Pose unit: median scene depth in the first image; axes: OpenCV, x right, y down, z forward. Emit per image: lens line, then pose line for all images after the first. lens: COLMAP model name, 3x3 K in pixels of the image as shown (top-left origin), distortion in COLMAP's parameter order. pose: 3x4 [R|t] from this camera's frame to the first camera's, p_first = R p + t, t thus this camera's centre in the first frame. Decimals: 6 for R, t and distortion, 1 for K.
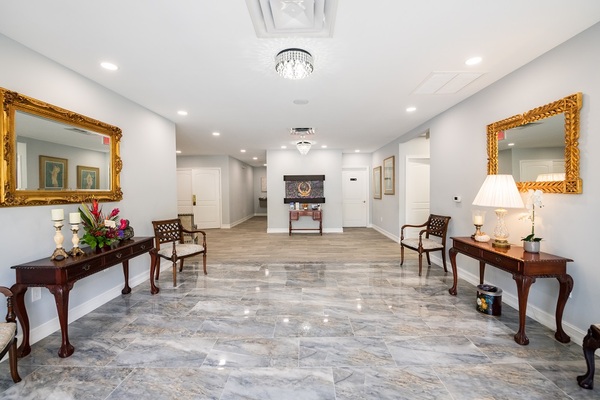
lens RADIAL K [[246.4, 0, 298.6], [0, 246.4, 198.0], [0, 0, 1]] dist [0.000467, -0.008302]
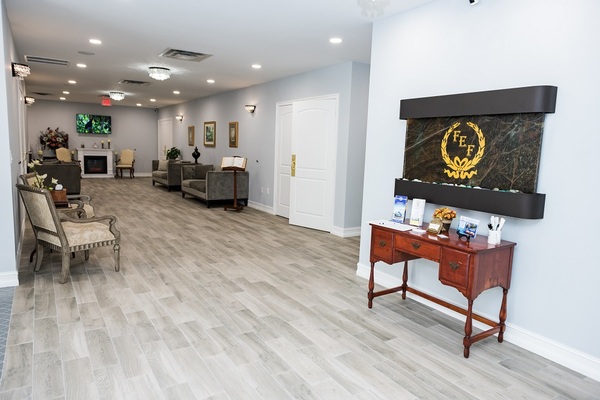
lens RADIAL K [[427.1, 0, 292.9], [0, 427.1, 199.6], [0, 0, 1]] dist [-0.006570, -0.006837]
pose [[0.546735, 0.130914, -0.827008, 0.300254], [-0.052708, 0.991124, 0.122048, -0.029999], [0.835645, -0.023138, 0.548782, 0.608755]]
